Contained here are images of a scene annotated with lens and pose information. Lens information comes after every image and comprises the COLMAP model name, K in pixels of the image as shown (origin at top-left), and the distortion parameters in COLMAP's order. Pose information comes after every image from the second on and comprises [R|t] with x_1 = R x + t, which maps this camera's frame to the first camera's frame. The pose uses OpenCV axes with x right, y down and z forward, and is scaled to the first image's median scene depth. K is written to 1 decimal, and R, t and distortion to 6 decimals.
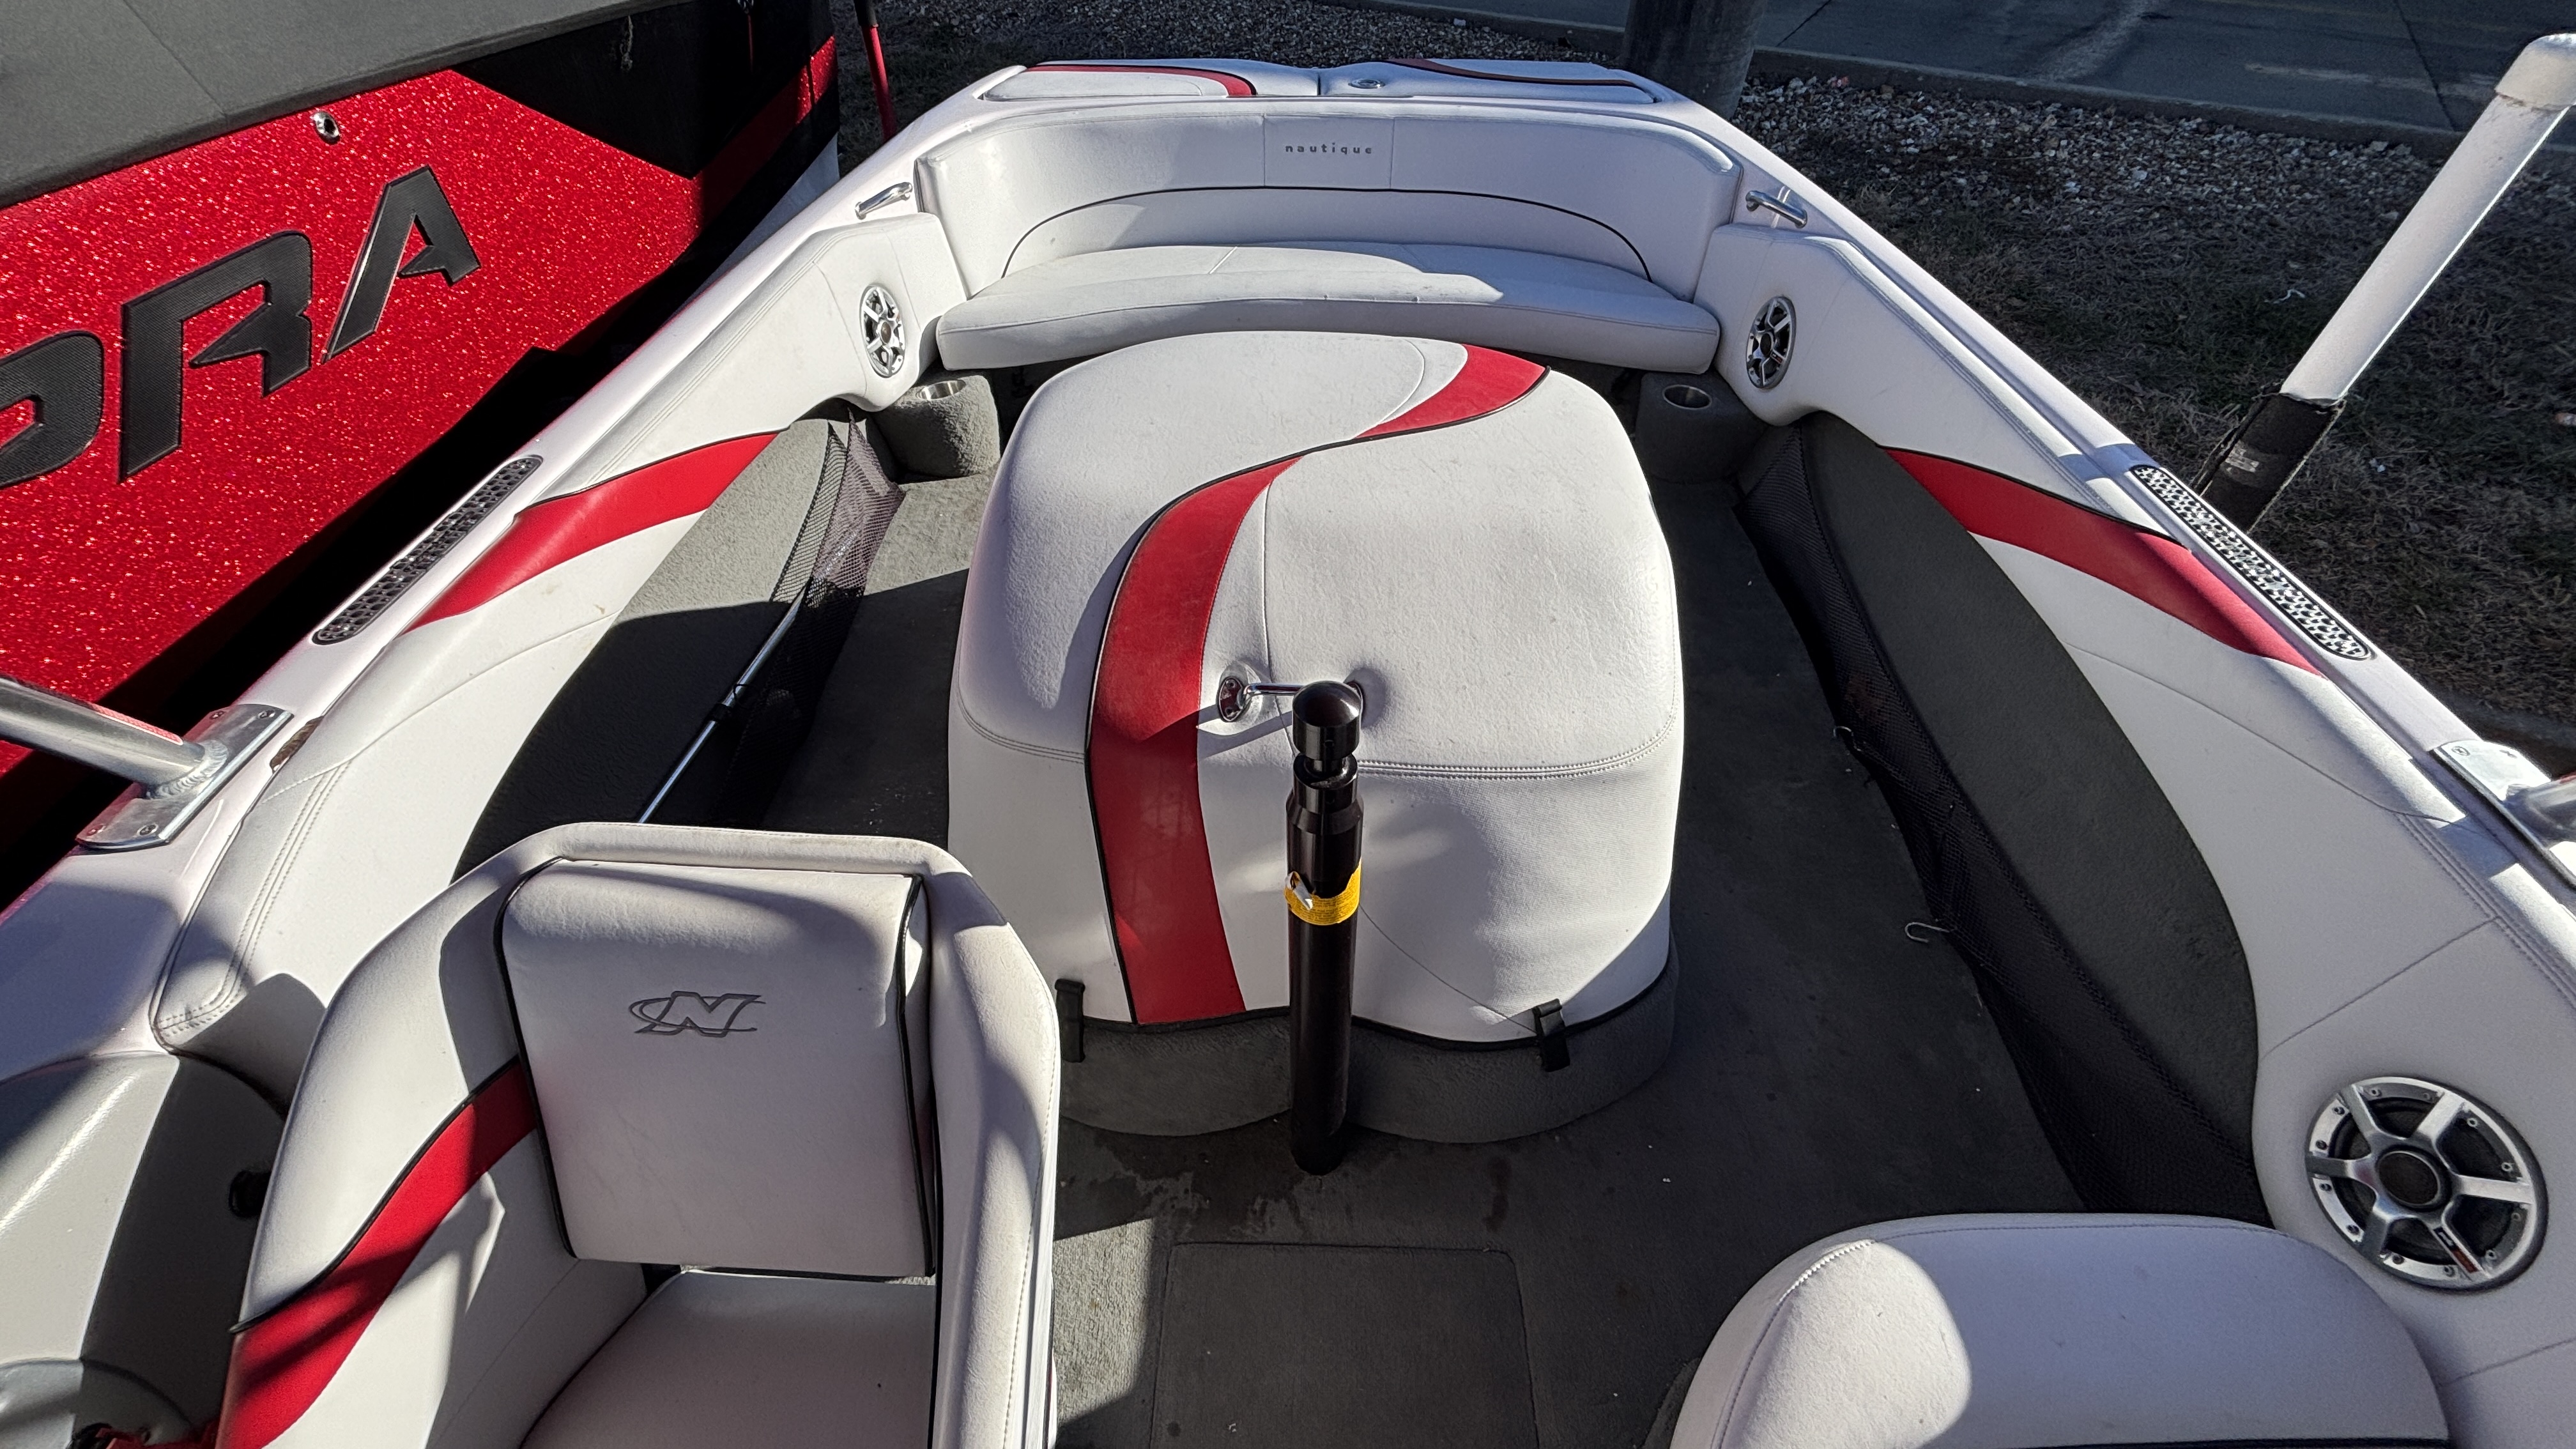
lens RADIAL K [[1043.7, 0, 1286.6], [0, 1043.7, 744.2], [0, 0, 1]] dist [0.001370, -0.003424]
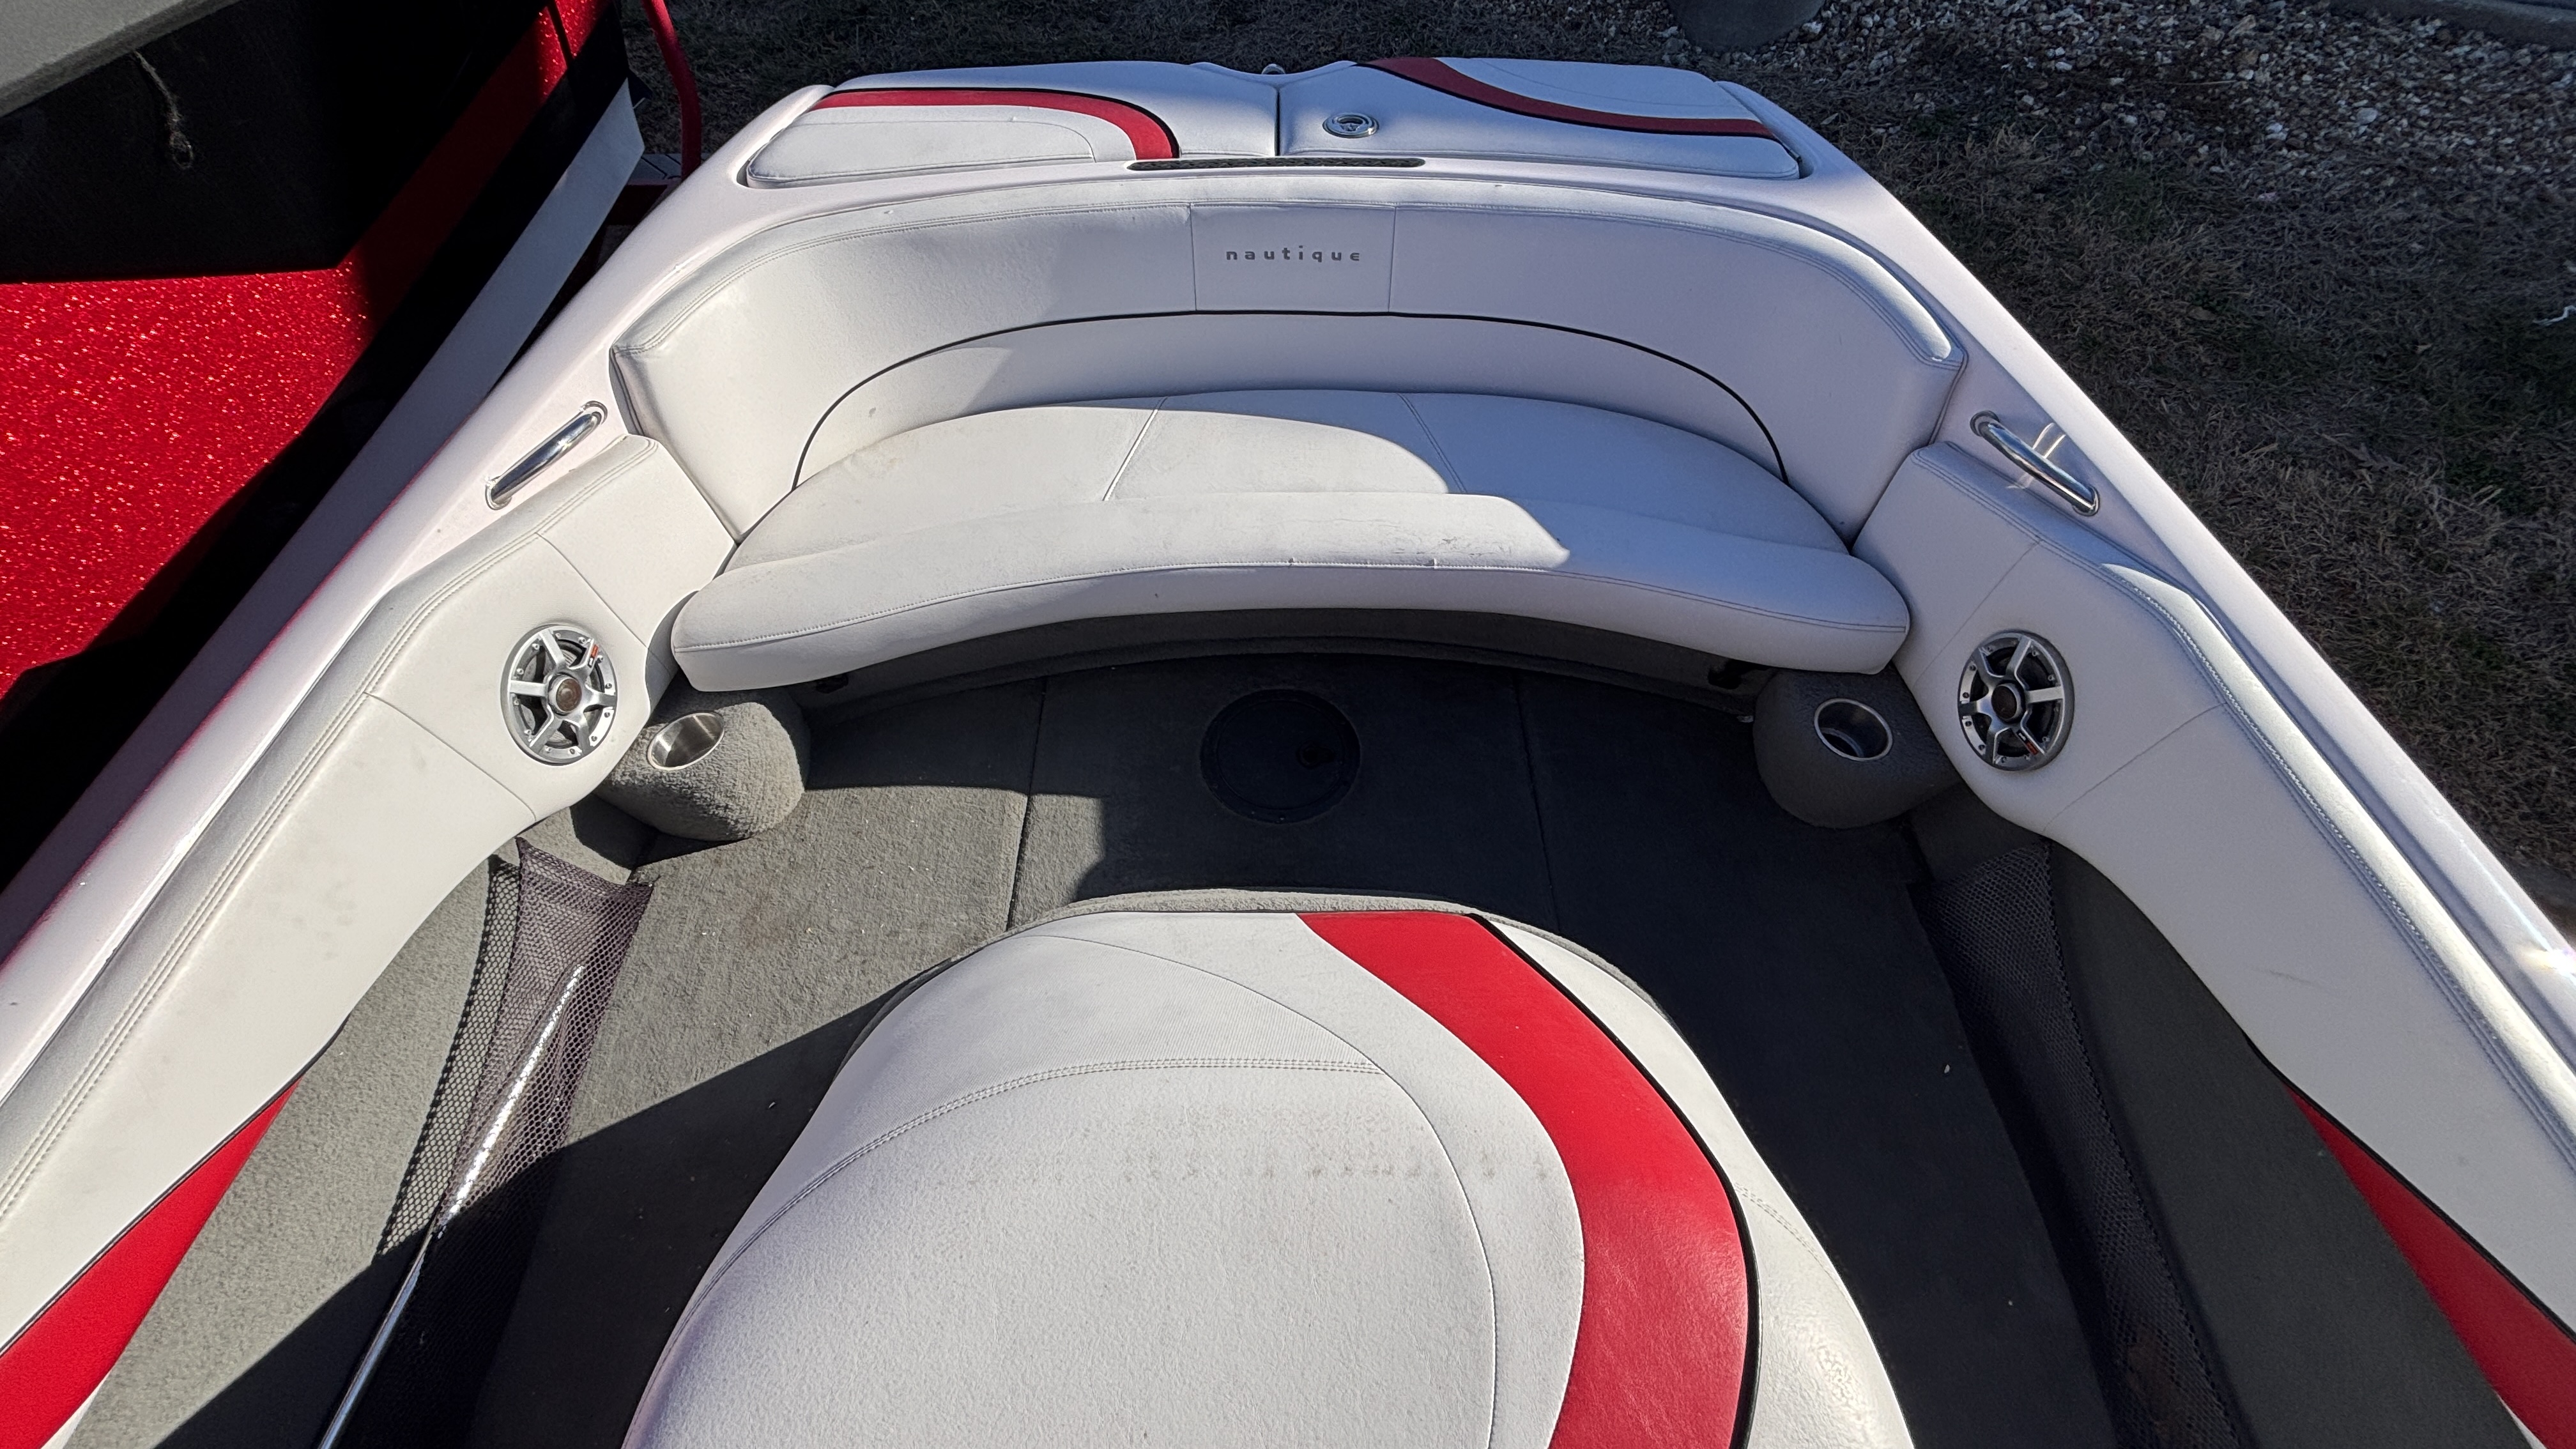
lens RADIAL K [[1043.7, 0, 1280.6], [0, 1043.7, 717.3], [0, 0, 1]] dist [0.001370, -0.003424]
pose [[0.999756, -0.018314, 0.012325, 0.014299], [0.016260, 0.988561, 0.149943, -0.279870], [-0.014930, -0.149706, 0.988618, 0.233832]]
